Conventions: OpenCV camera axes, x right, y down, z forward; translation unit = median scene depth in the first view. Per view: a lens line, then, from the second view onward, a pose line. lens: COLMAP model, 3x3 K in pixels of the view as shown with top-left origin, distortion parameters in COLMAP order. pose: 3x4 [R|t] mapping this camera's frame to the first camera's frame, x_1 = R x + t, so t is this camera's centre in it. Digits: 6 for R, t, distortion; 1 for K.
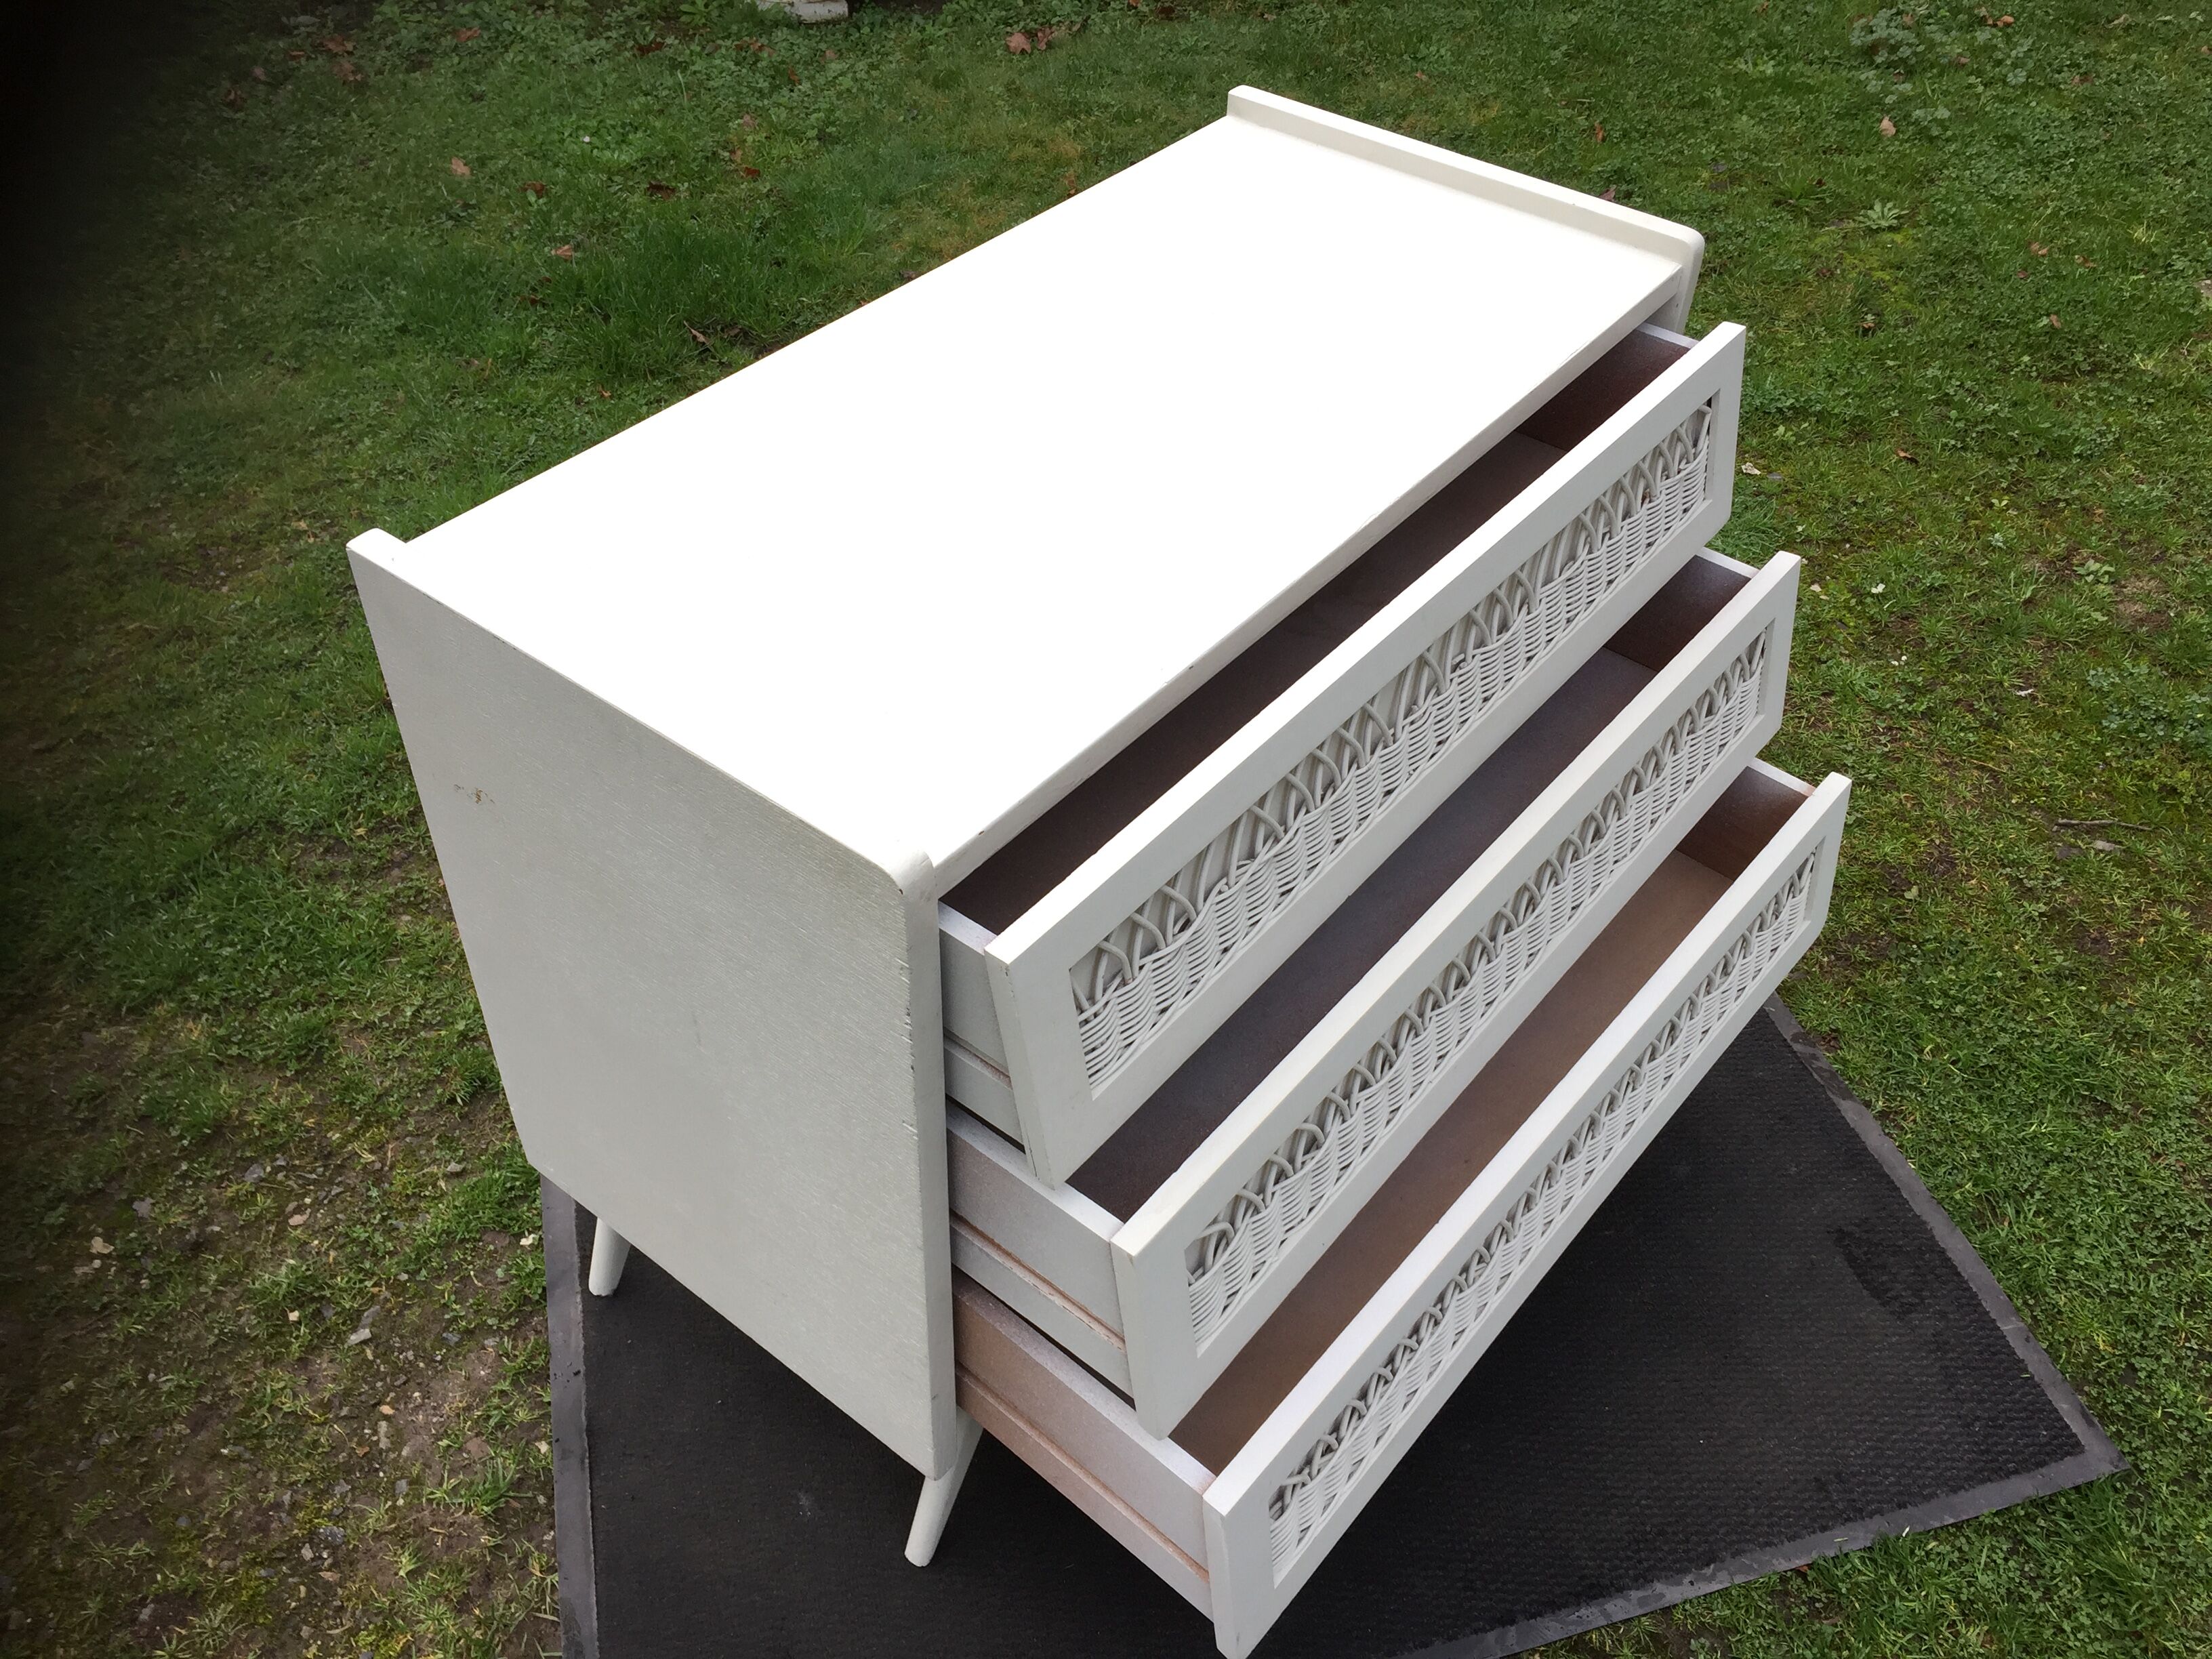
lens RADIAL K [[1896.1, 0, 1110.3], [0, 1896.1, 831.0], [0, 0, 1]] dist [0.086128, -0.110234]
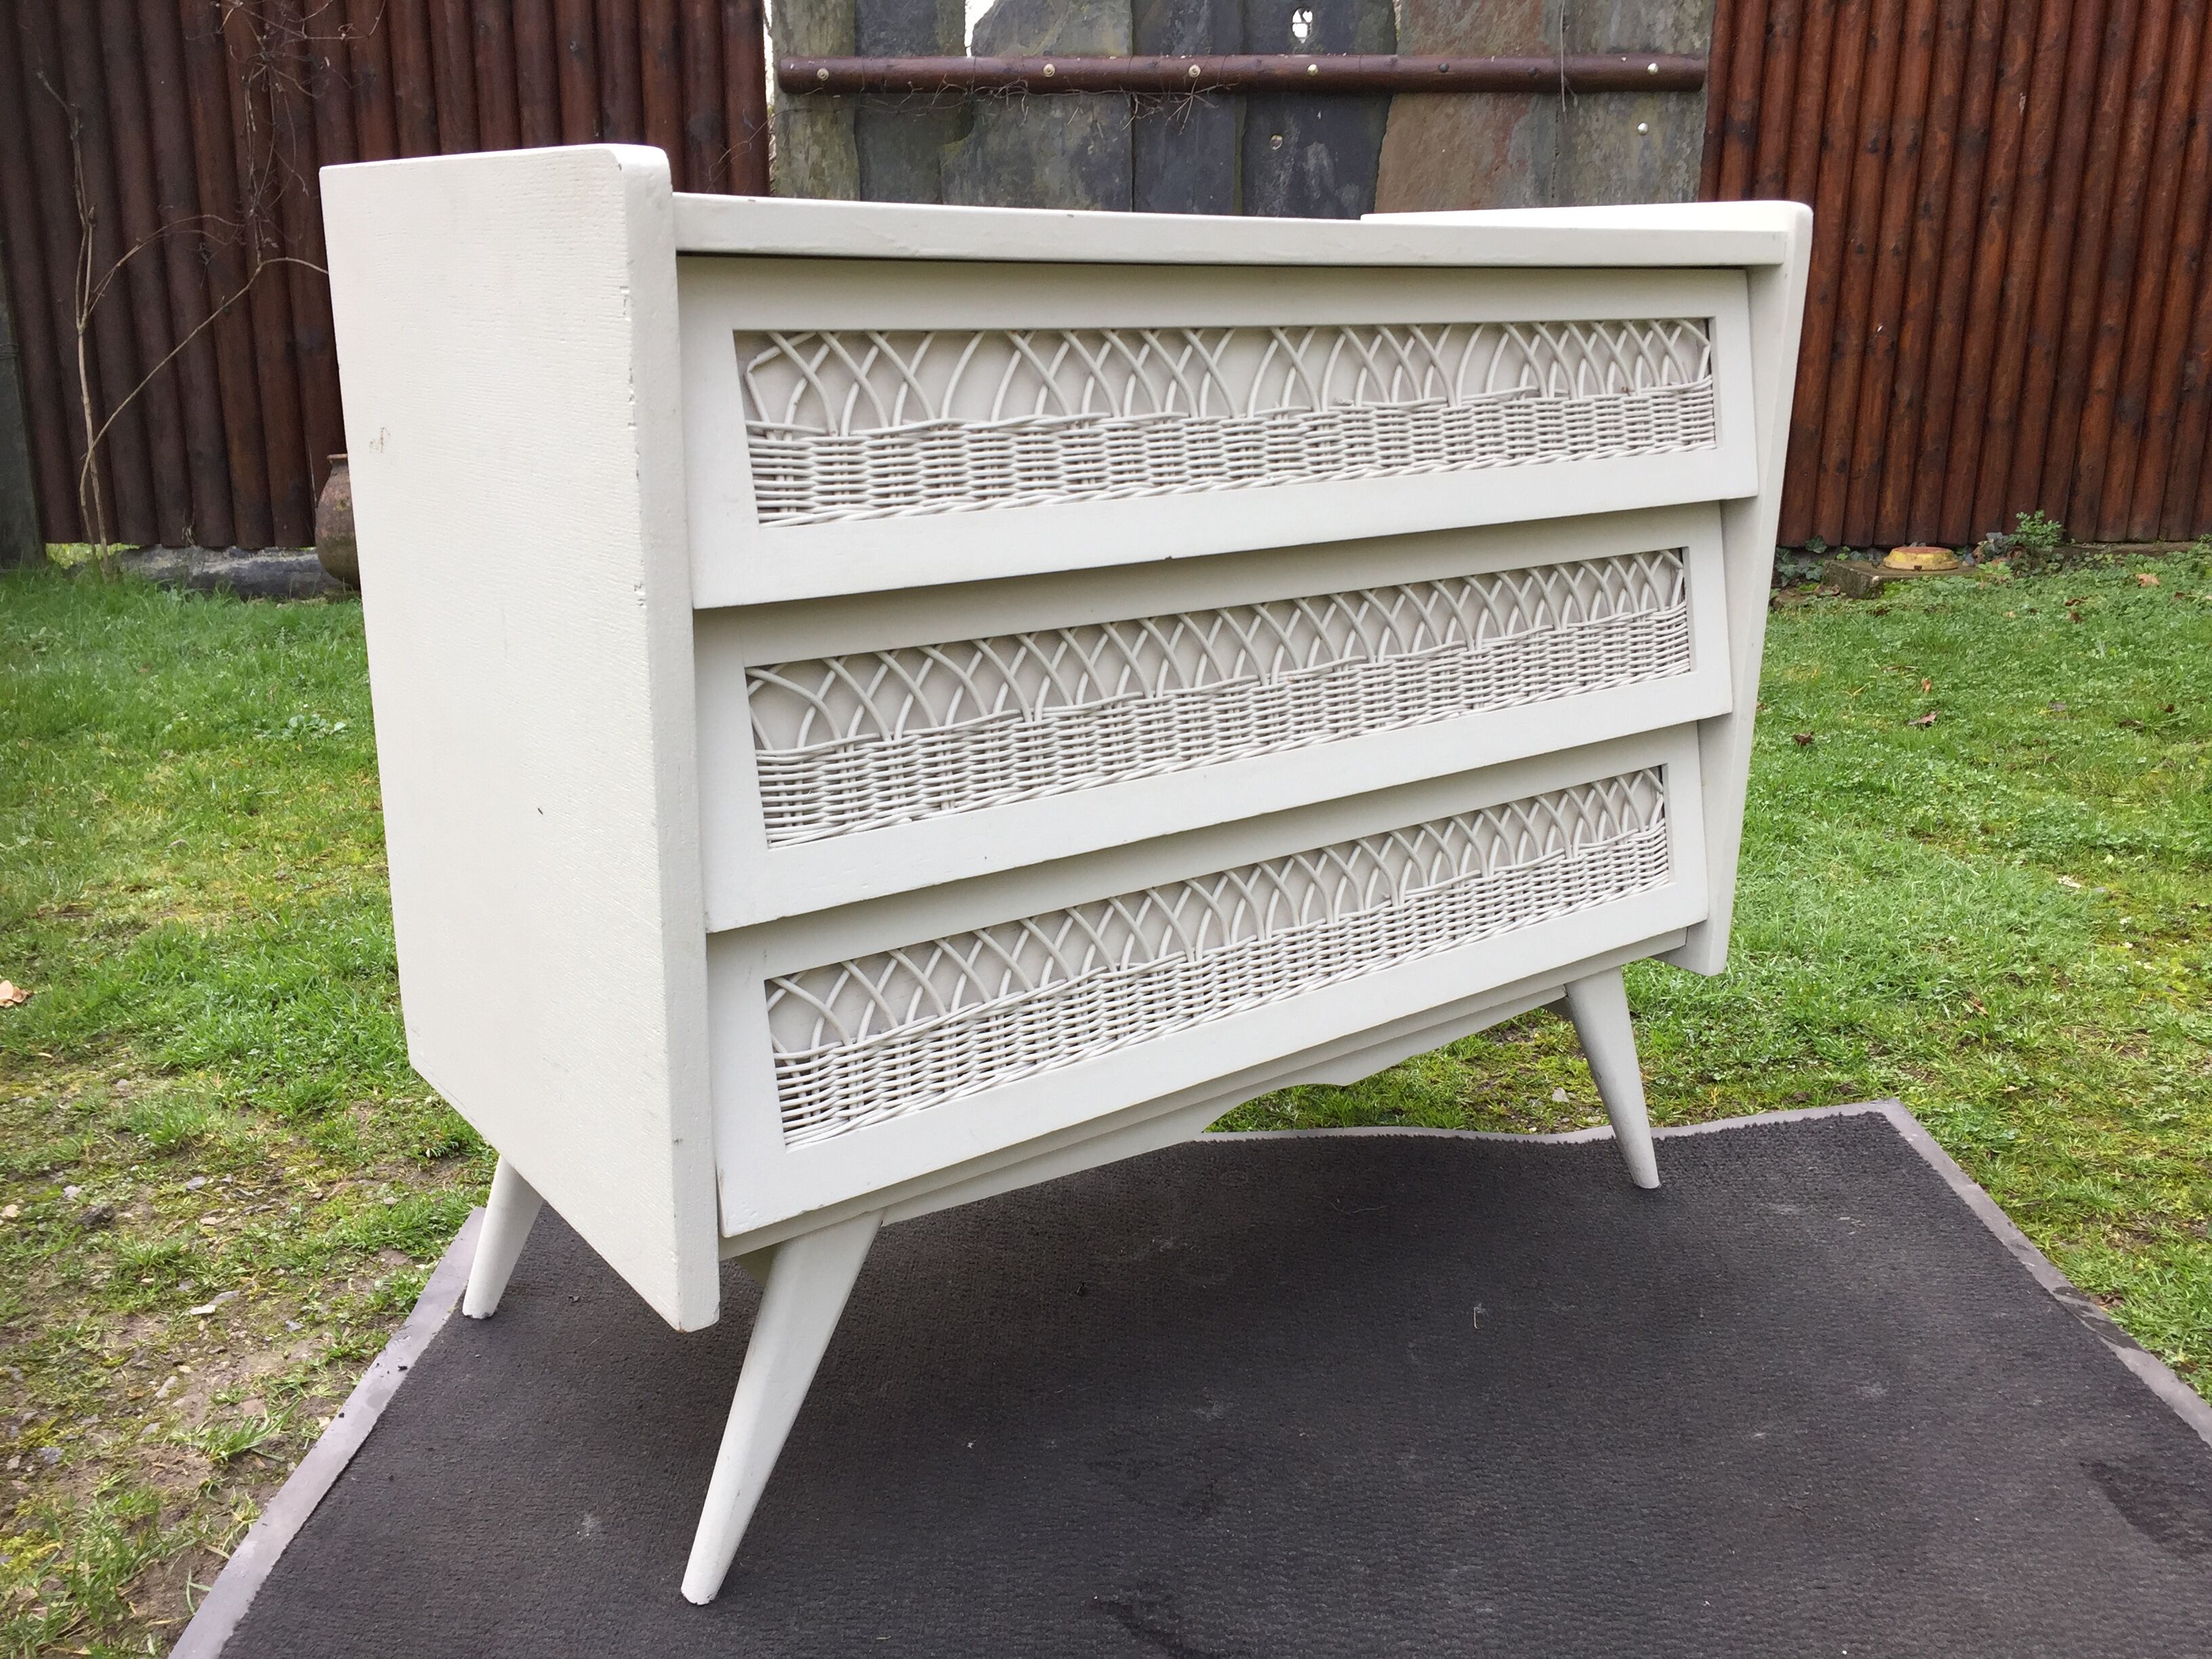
lens RADIAL K [[1886.7, 0, 1104.3], [0, 1886.7, 830.1], [0, 0, 1]] dist [0.082722, -0.103302]
pose [[0.967432, 0.058485, -0.246284, 0.193324], [-0.162219, 0.890141, -0.425832, 0.362787], [0.194323, 0.451916, 0.870638, 0.230606]]
